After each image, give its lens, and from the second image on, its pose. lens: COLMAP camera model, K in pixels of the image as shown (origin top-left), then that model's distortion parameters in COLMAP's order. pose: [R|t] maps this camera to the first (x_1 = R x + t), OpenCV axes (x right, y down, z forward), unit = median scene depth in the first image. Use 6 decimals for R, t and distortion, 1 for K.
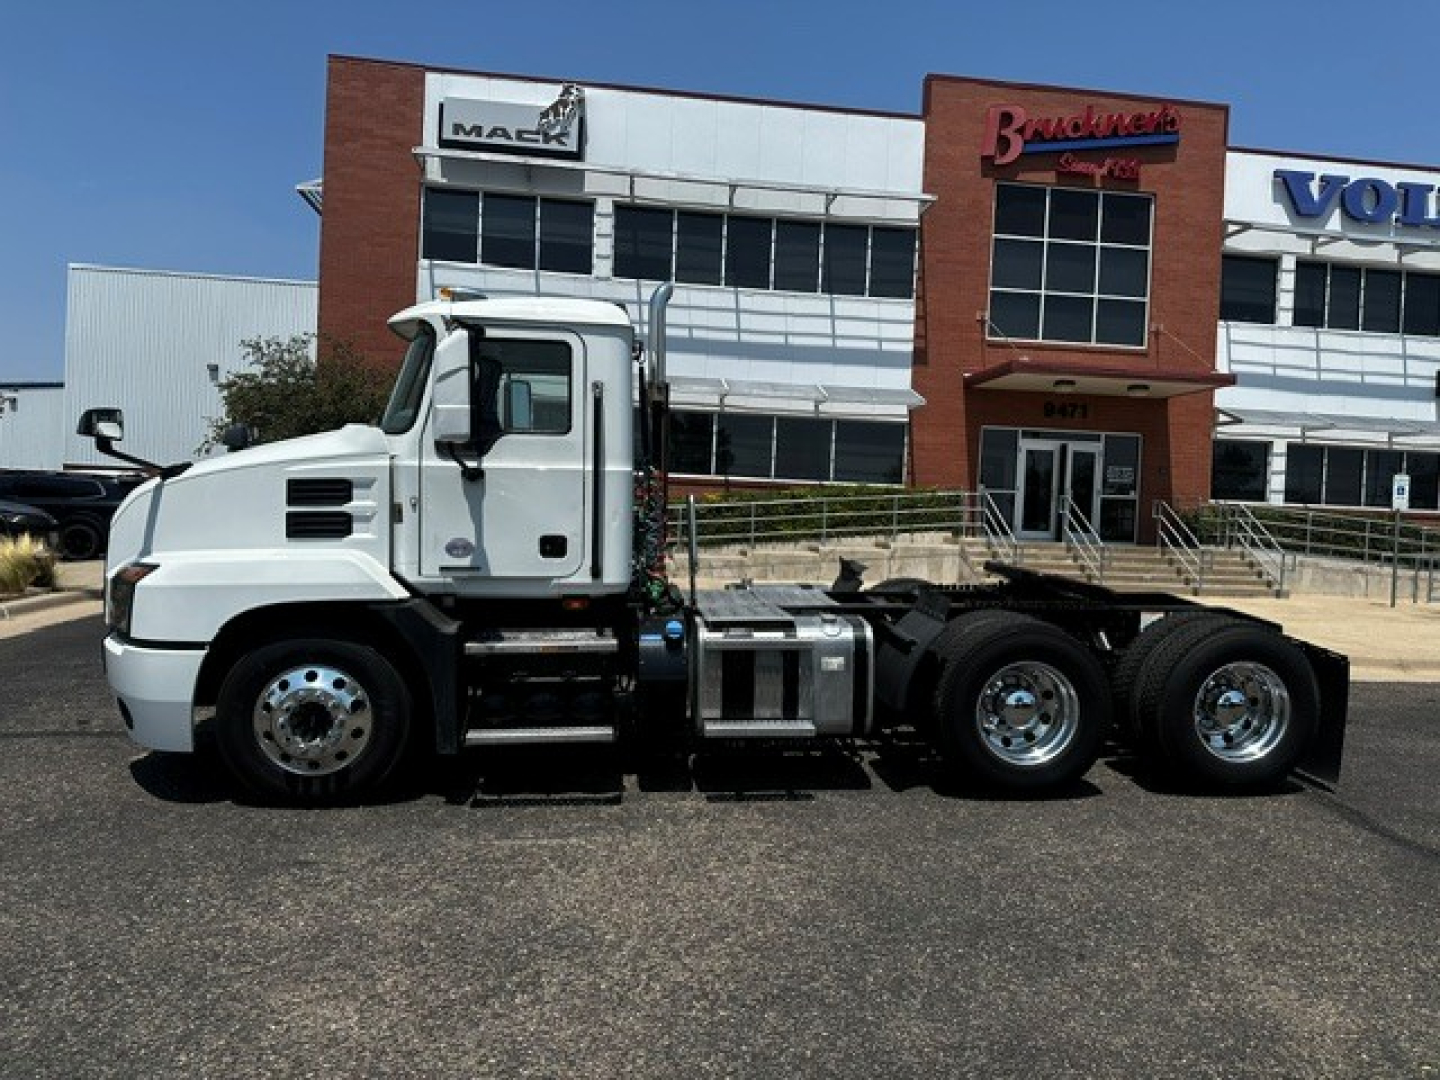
lens RADIAL K [[1065.0, 0, 720.0], [0, 1065.0, 540.0], [0, 0, 1]] dist [0.034549, -0.065034]
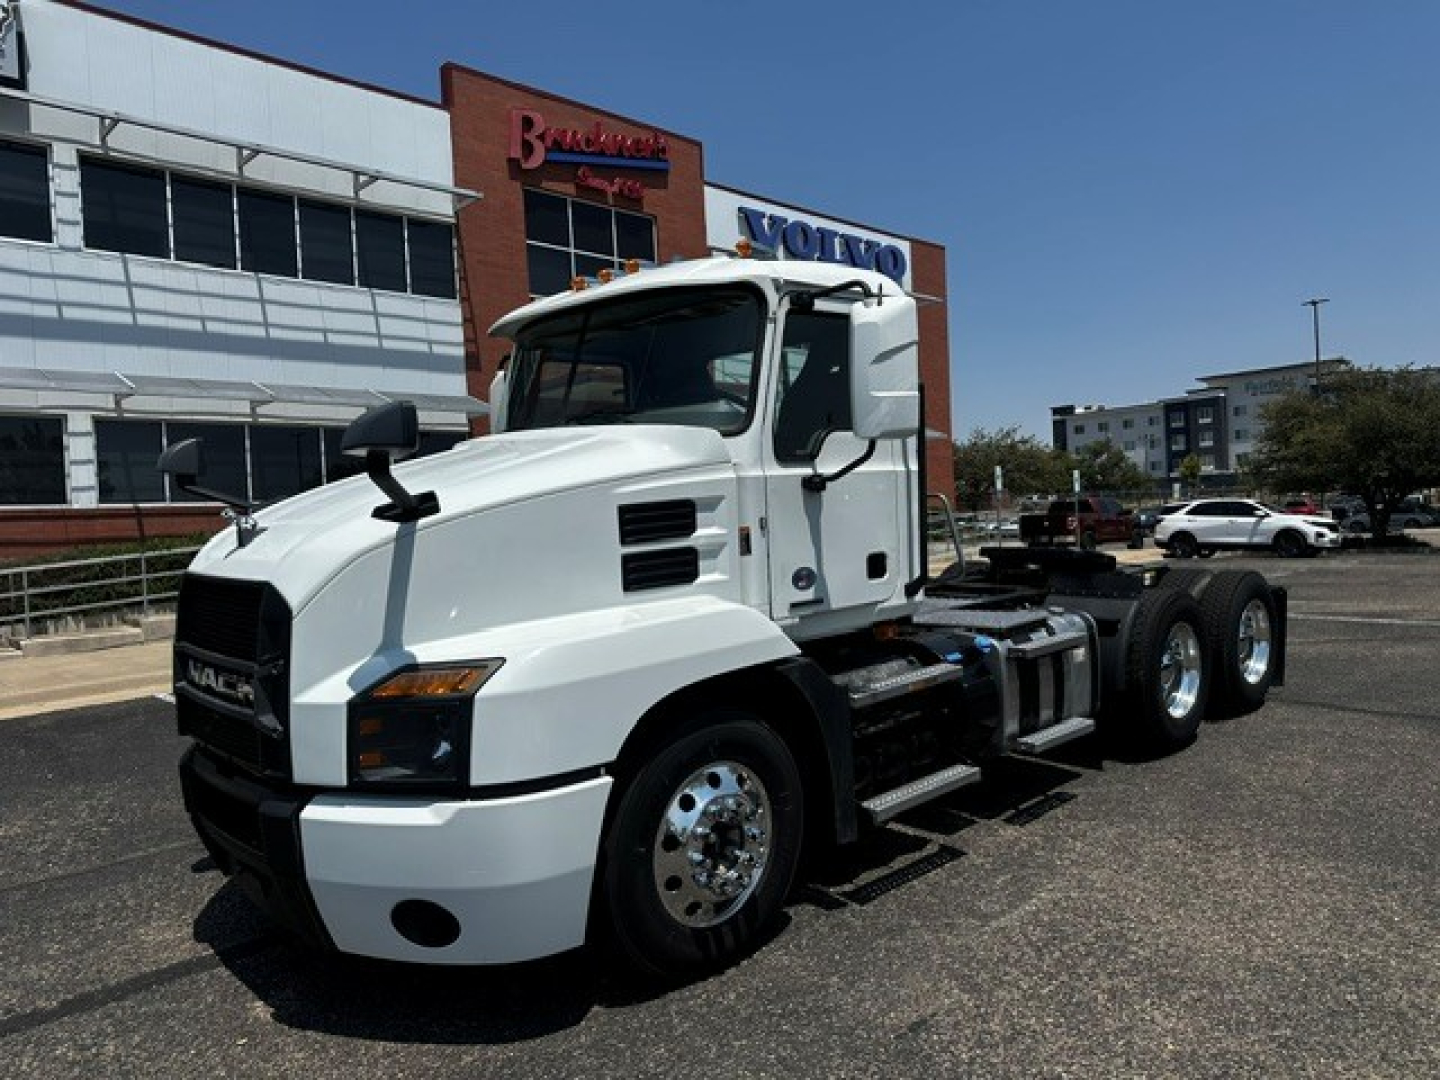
lens RADIAL K [[1061.8, 0, 752.2], [0, 1061.8, 523.4], [0, 0, 1]] dist [0.070092, -0.103066]
pose [[0.771023, -0.076112, 0.632242, -0.227784], [0.093633, 0.995591, 0.005668, -0.012214], [-0.629886, 0.054828, 0.774750, 0.124276]]
